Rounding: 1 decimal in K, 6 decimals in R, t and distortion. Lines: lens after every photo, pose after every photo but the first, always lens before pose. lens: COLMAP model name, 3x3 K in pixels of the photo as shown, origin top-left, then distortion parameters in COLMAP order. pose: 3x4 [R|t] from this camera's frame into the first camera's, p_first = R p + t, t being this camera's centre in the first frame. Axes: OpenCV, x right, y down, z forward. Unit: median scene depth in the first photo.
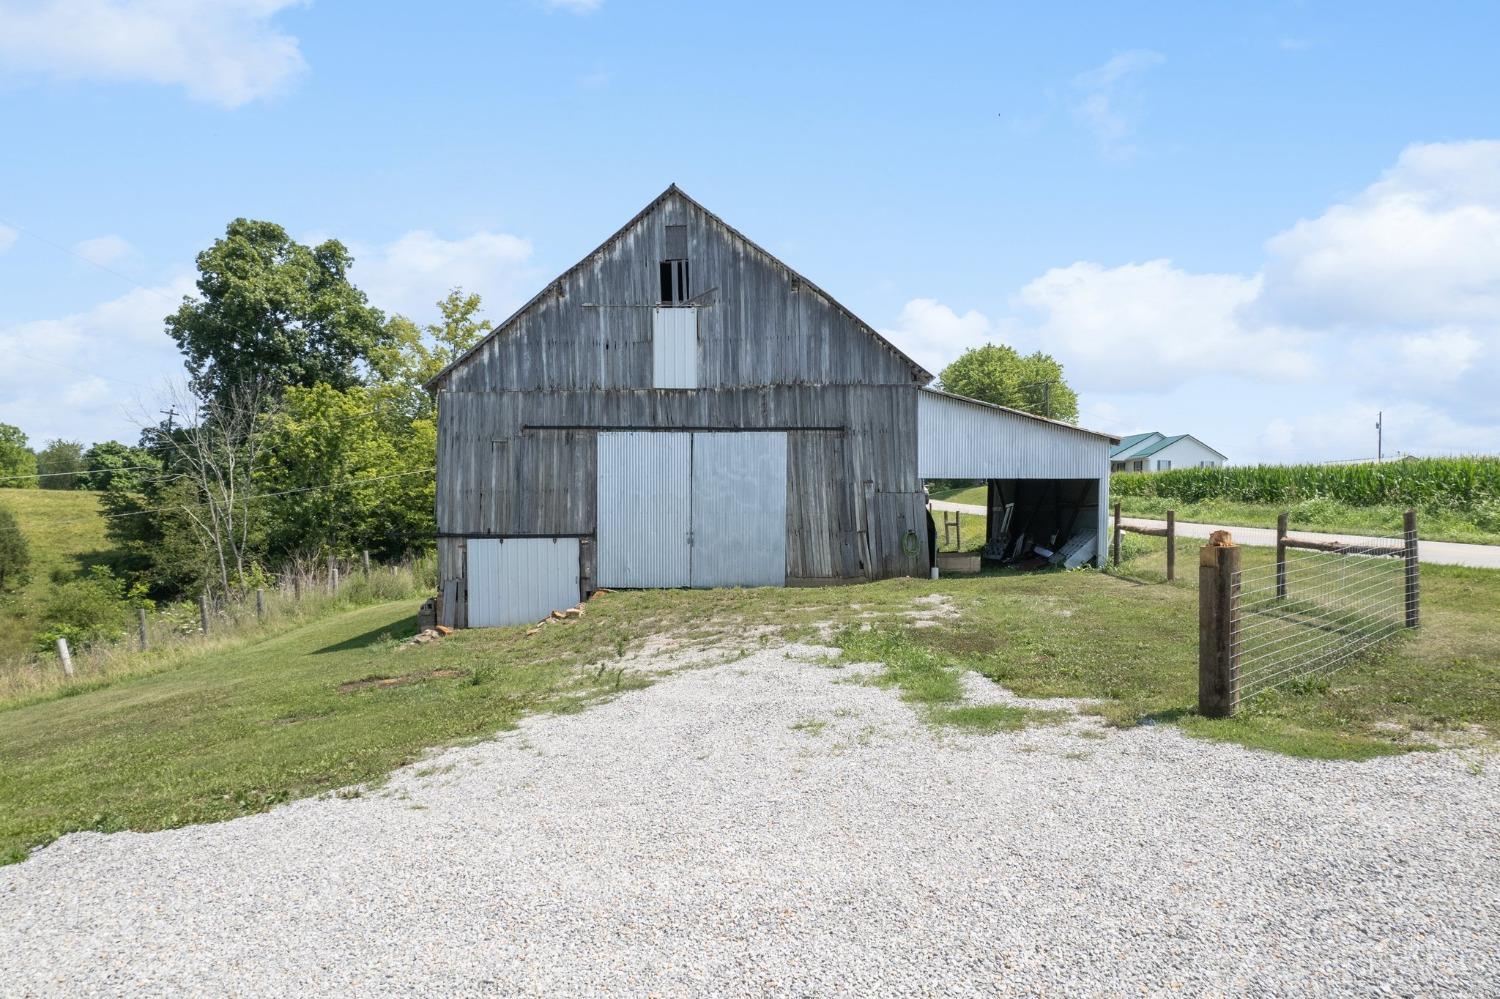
lens RADIAL K [[940.8, 0, 746.0], [0, 940.8, 534.3], [0, 0, 1]] dist [-0.052419, 0.036291]
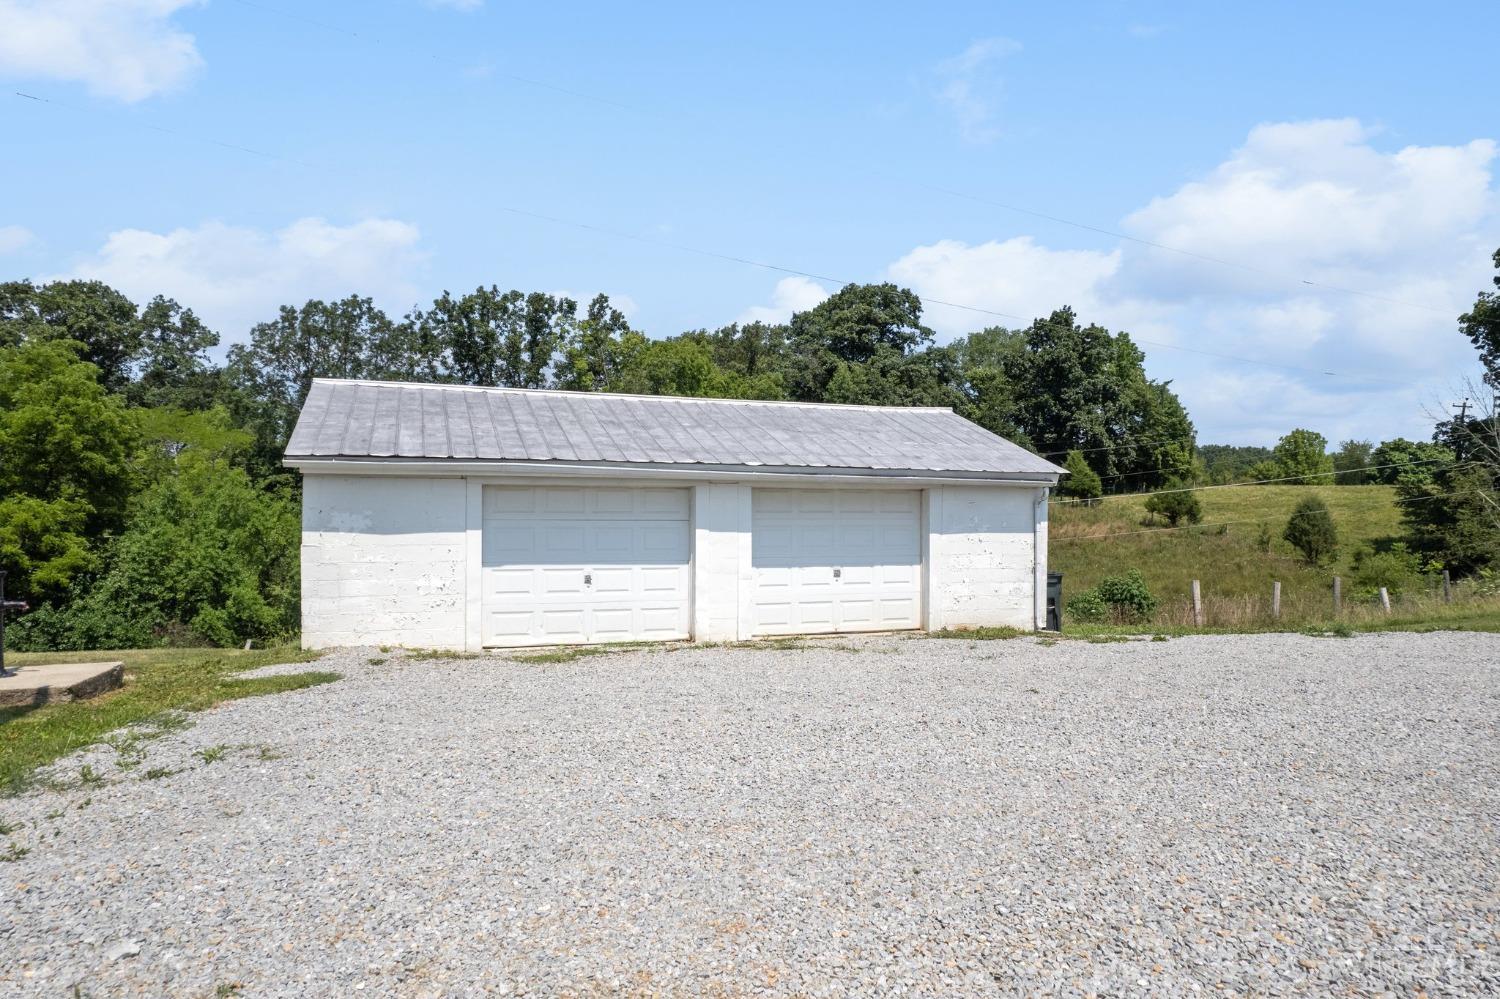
lens RADIAL K [[940.8, 0, 747.7], [0, 940.8, 540.1], [0, 0, 1]] dist [-0.052419, 0.036291]
pose [[0.354595, 0.013493, -0.934923, 0.079297], [-0.005817, 0.999908, 0.012224, 0.014604], [0.935002, 0.001104, 0.354641, -0.143468]]
